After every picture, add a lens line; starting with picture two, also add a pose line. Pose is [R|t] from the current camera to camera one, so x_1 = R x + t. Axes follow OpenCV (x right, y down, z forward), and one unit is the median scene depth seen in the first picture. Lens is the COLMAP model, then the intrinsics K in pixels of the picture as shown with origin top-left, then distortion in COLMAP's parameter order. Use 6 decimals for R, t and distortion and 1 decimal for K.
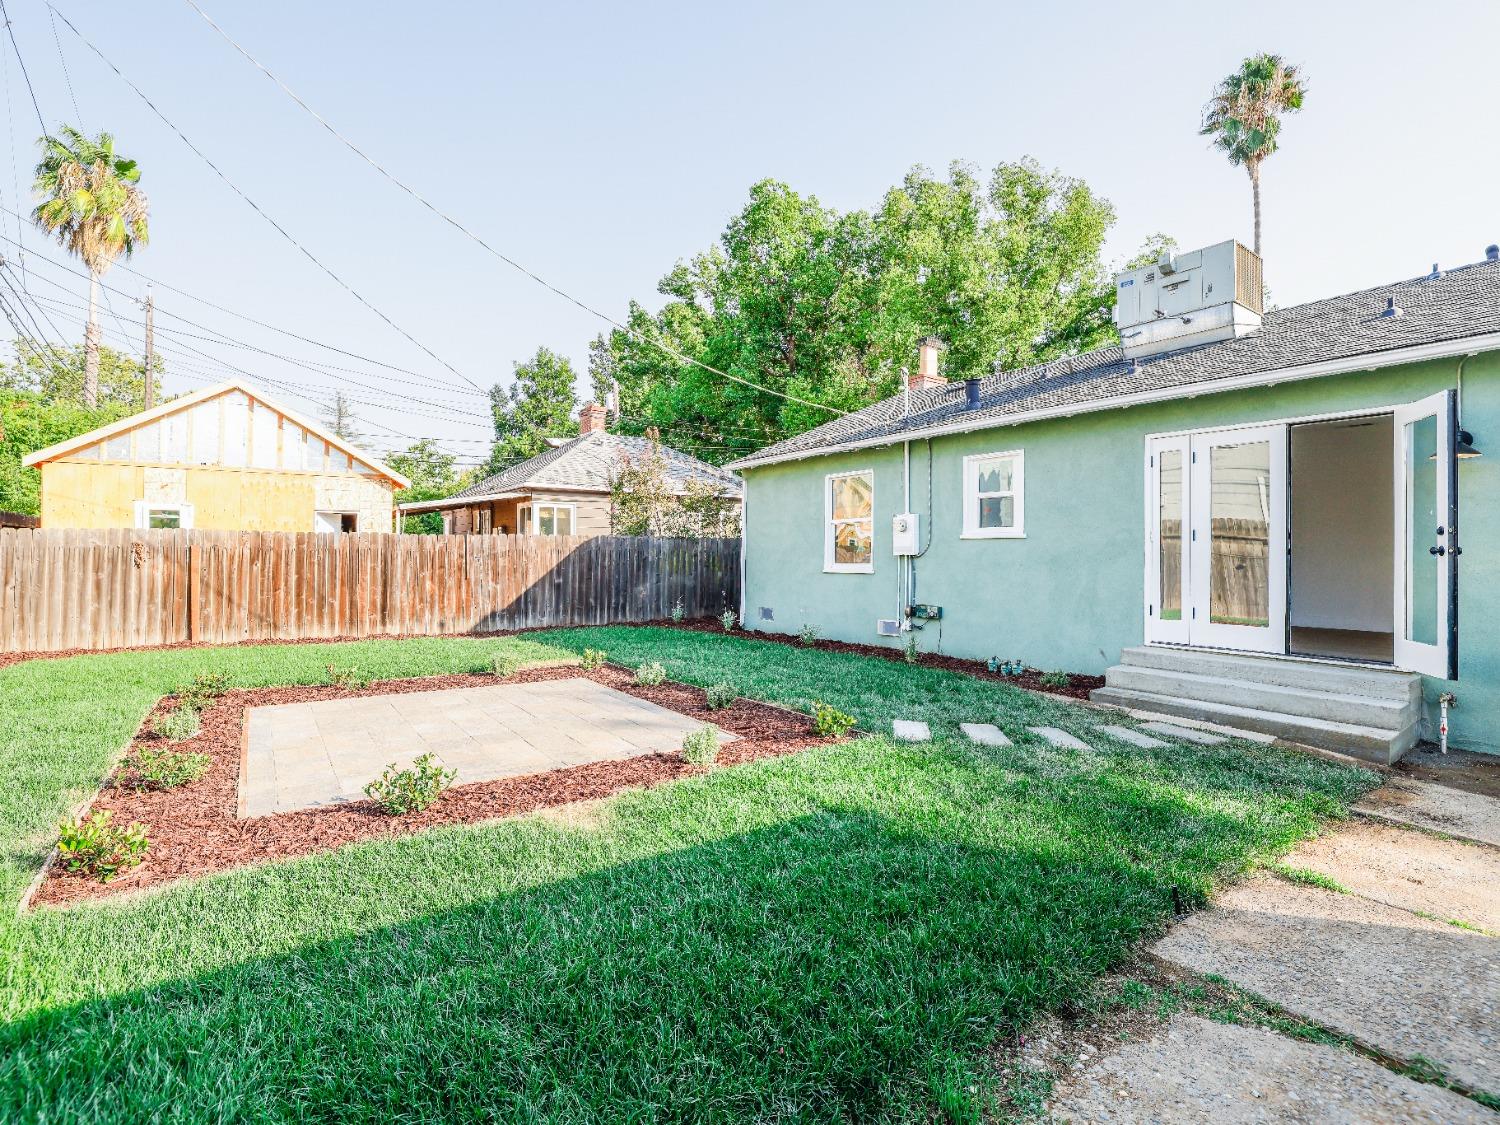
lens RADIAL K [[719.5, 0, 744.1], [0, 719.5, 546.8], [0, 0, 1]] dist [-0.041558, 0.012240]
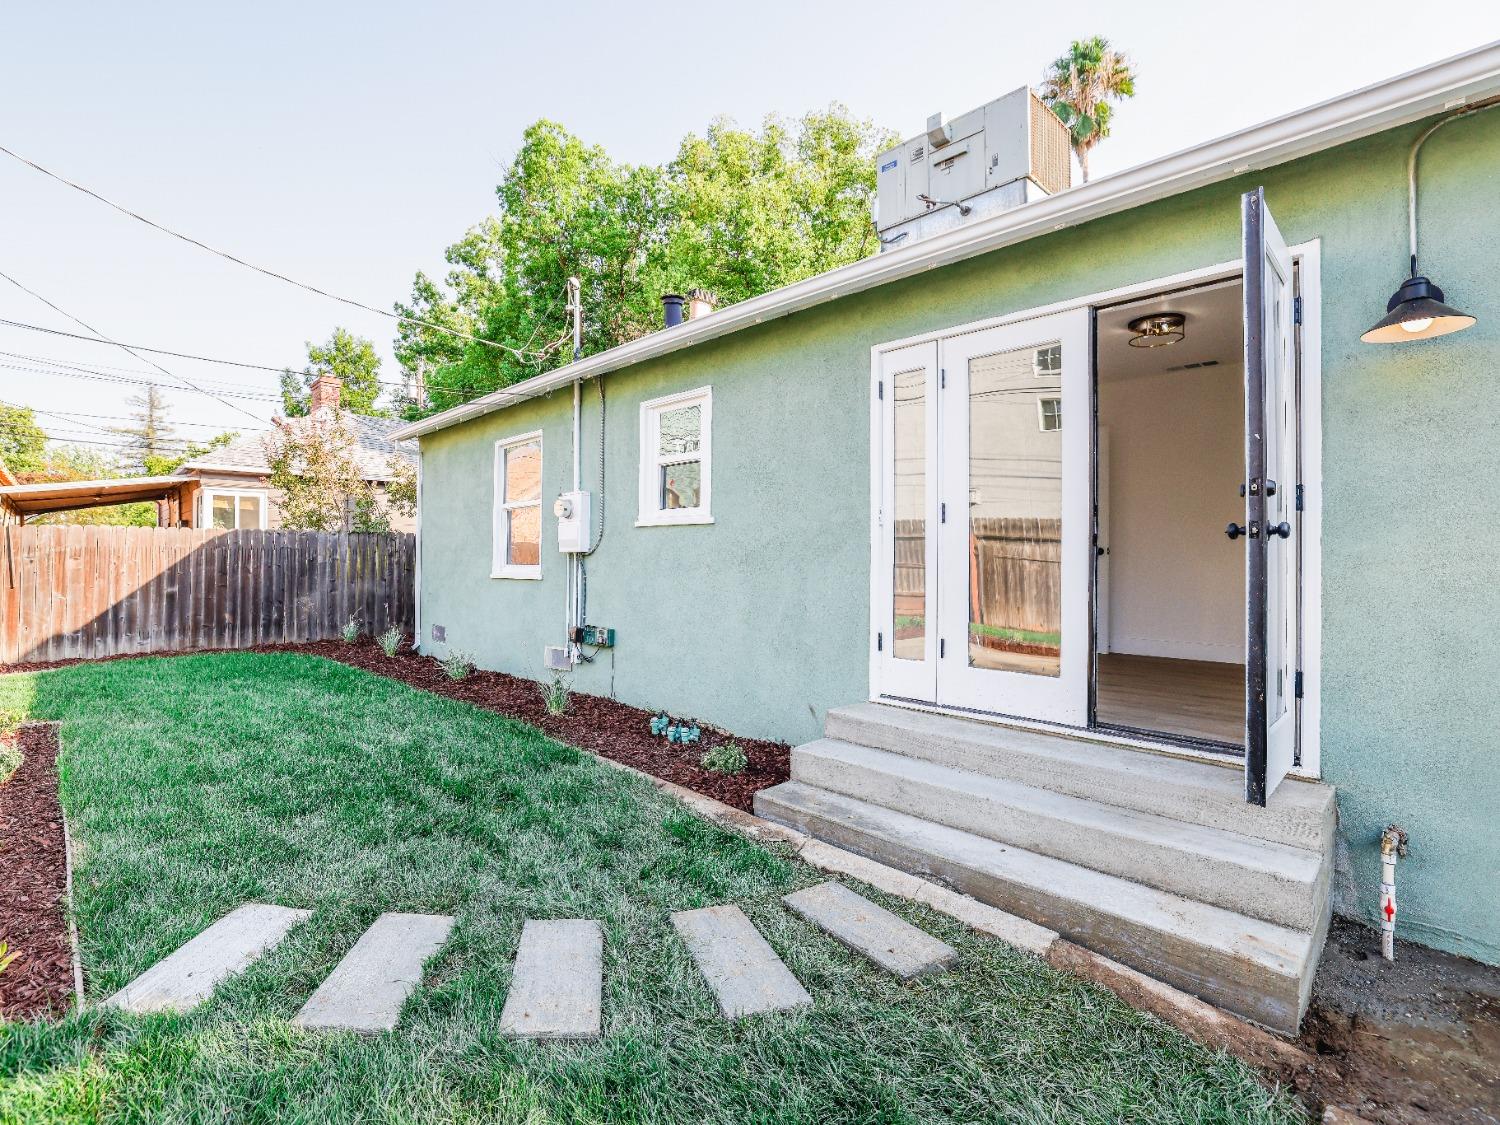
lens RADIAL K [[716.4, 0, 681.0], [0, 716.4, 555.5], [0, 0, 1]] dist [-0.049995, 0.016053]
pose [[0.994720, -0.000511, 0.102621, 0.206689], [-0.000191, 0.999977, 0.006828, 0.007936], [-0.102622, -0.006812, 0.994697, 0.253773]]
